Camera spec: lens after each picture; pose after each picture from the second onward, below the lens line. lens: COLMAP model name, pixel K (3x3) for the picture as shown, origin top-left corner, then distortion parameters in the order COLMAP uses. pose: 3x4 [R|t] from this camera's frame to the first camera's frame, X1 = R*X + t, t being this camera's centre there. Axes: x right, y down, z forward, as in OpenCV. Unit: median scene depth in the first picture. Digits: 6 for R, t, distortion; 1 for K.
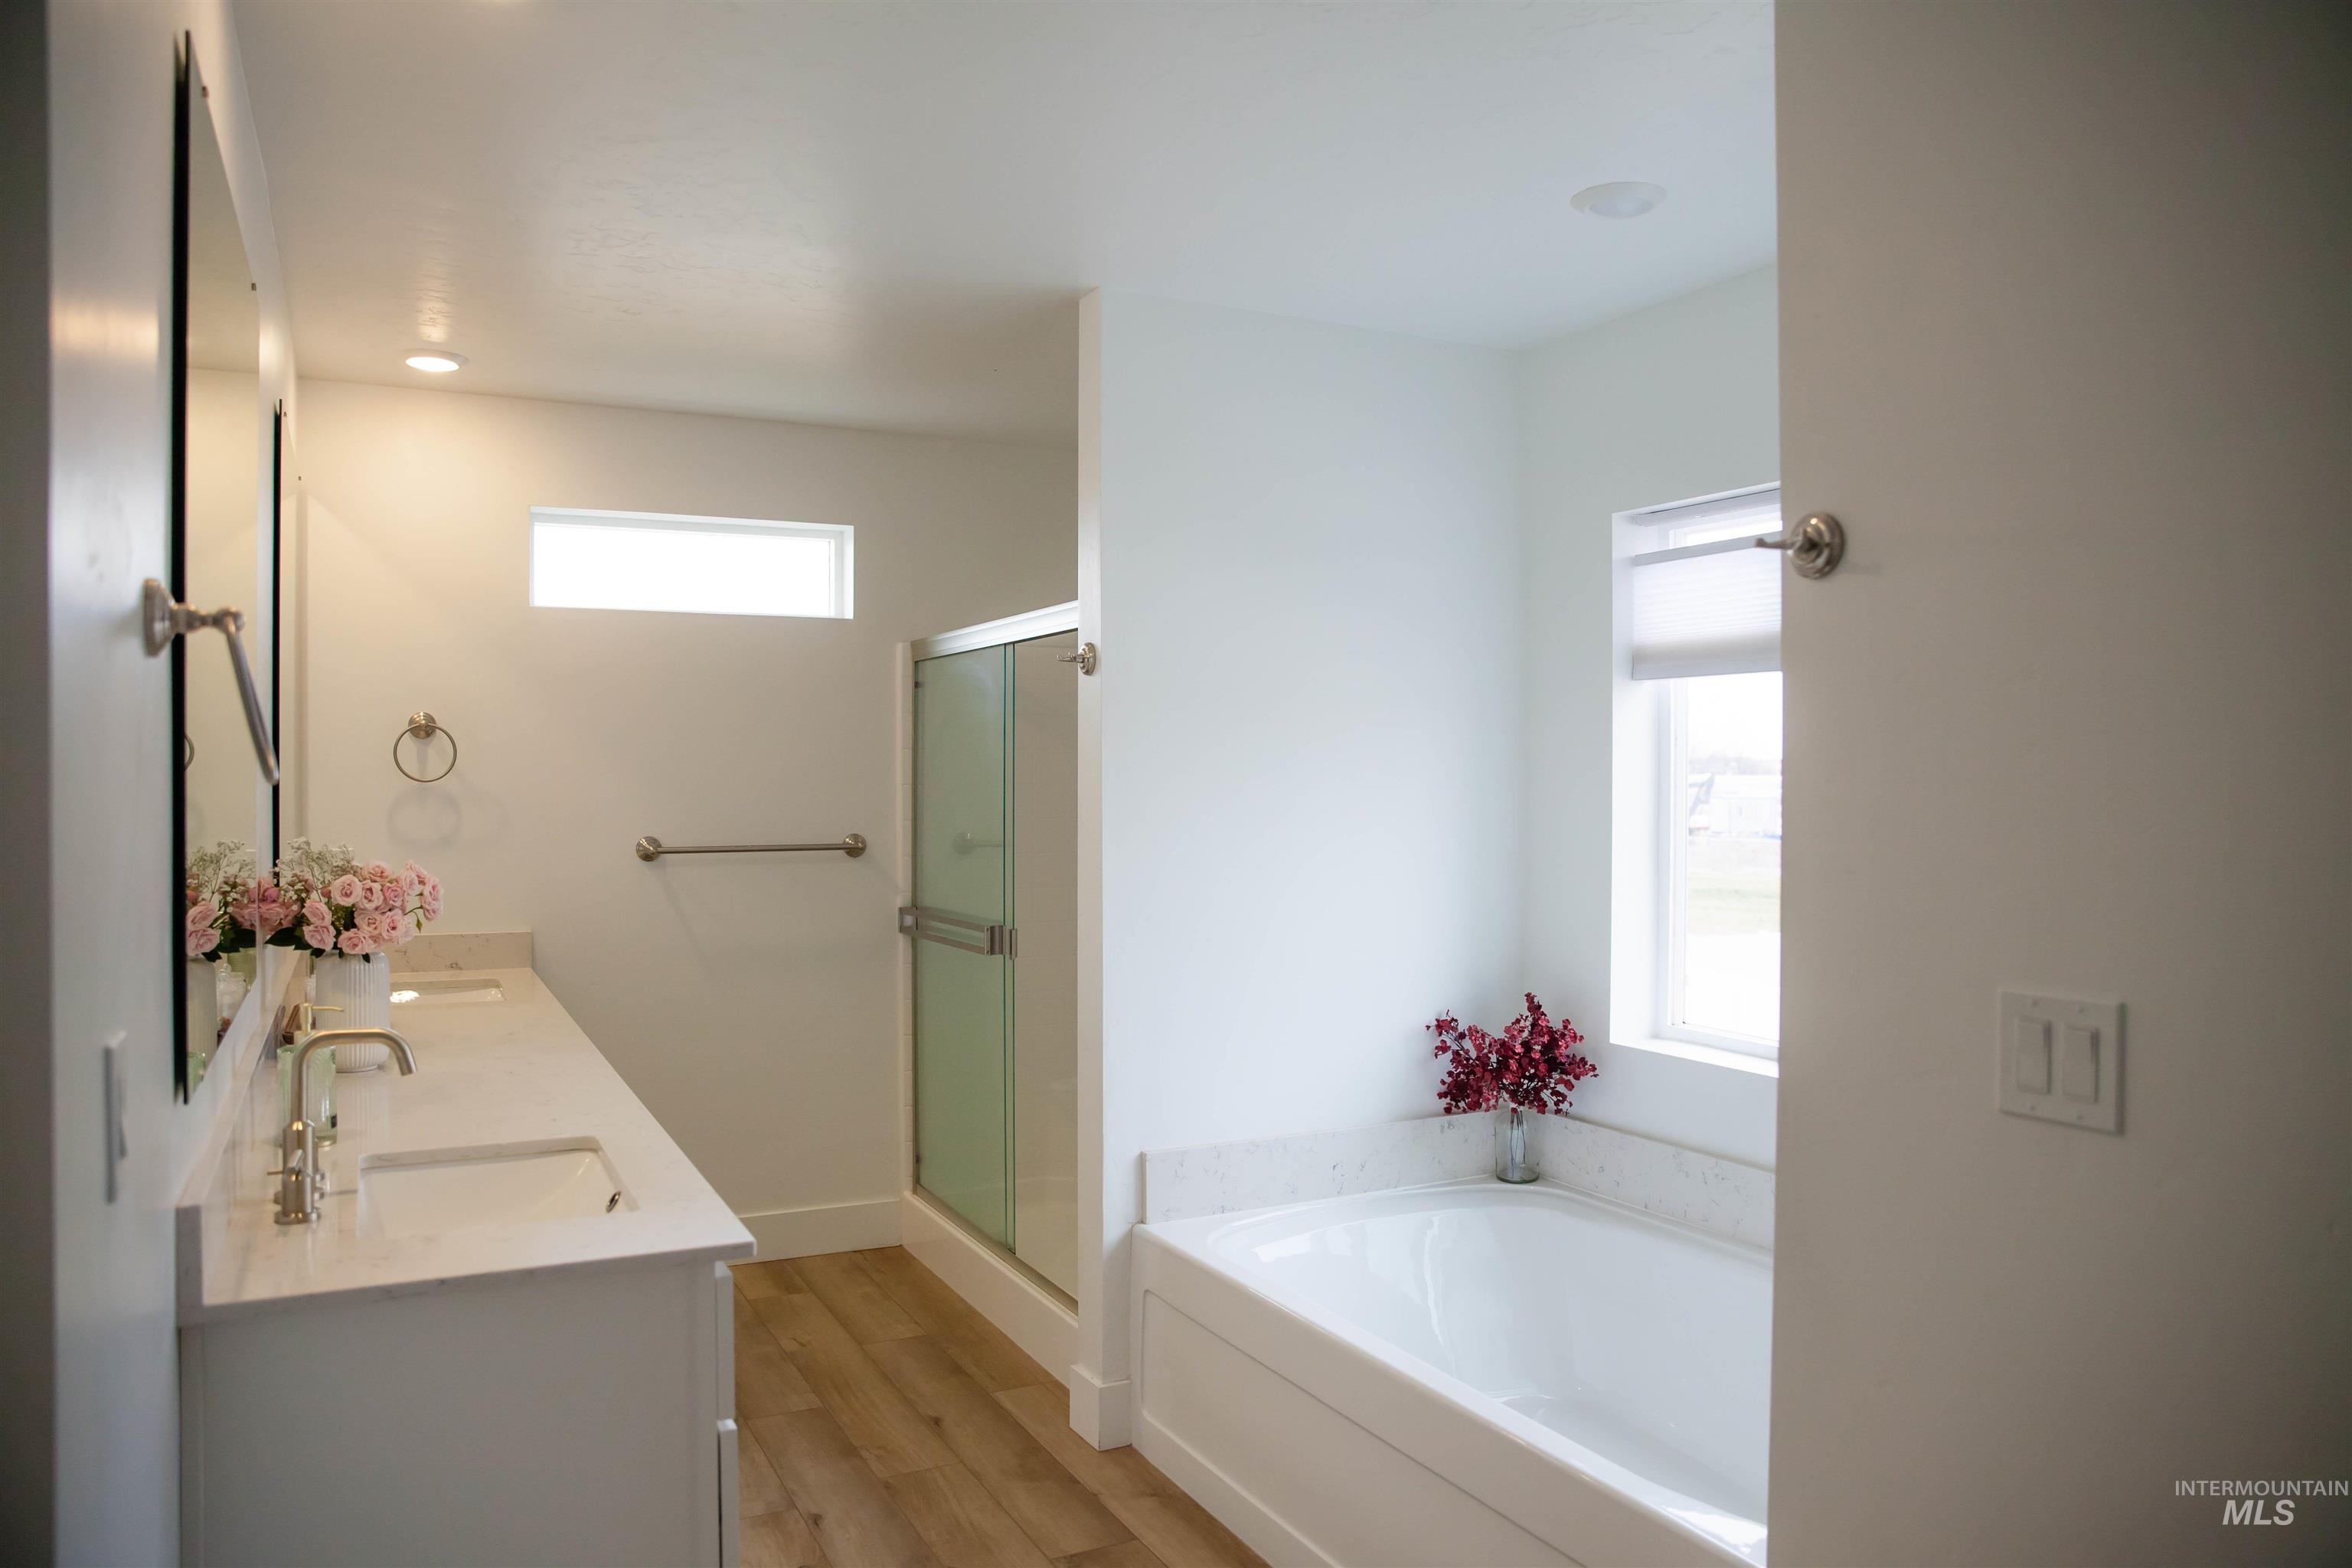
lens RADIAL K [[1595.5, 0, 1183.1], [0, 1595.5, 787.4], [0, 0, 1]] dist [-0.105251, 0.082751]
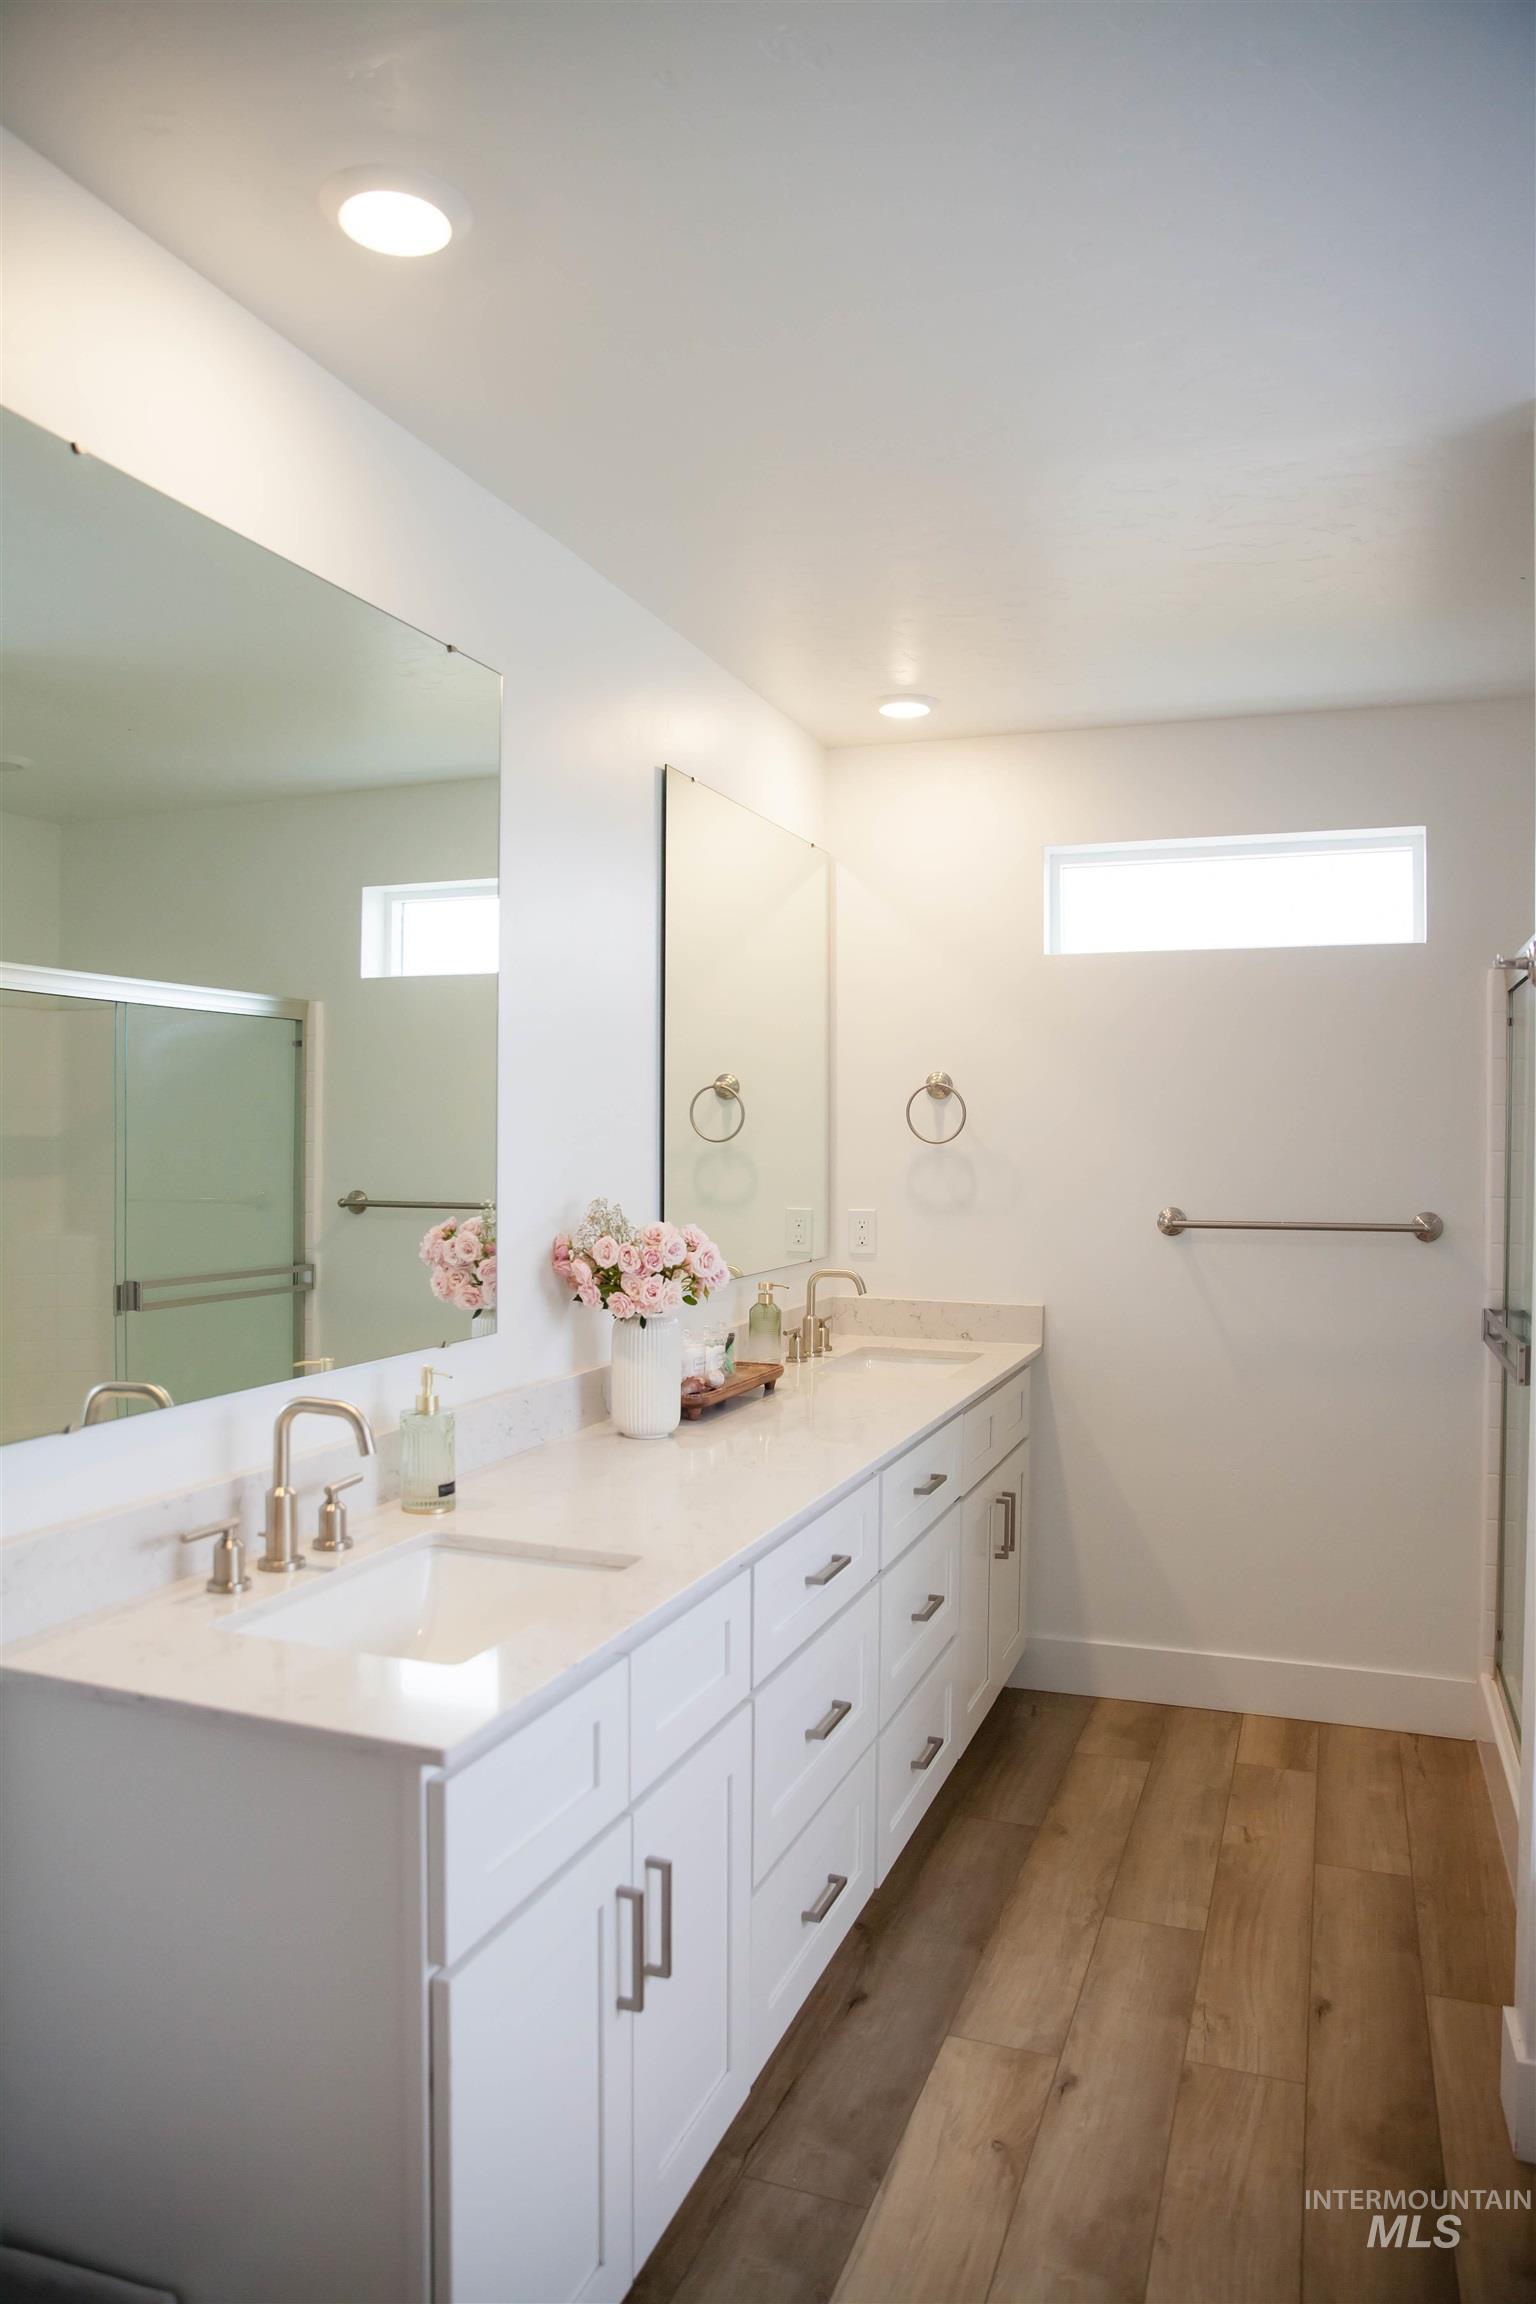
lens RADIAL K [[1562.9, 0, 759.8], [0, 1562.9, 1157.5], [0, 0, 1]] dist [-0.105251, 0.082751]
pose [[0.669167, 0.011663, -0.743021, 0.167953], [-0.009587, 0.999929, 0.007061, -0.000698], [0.743050, 0.002399, 0.669231, 0.280400]]
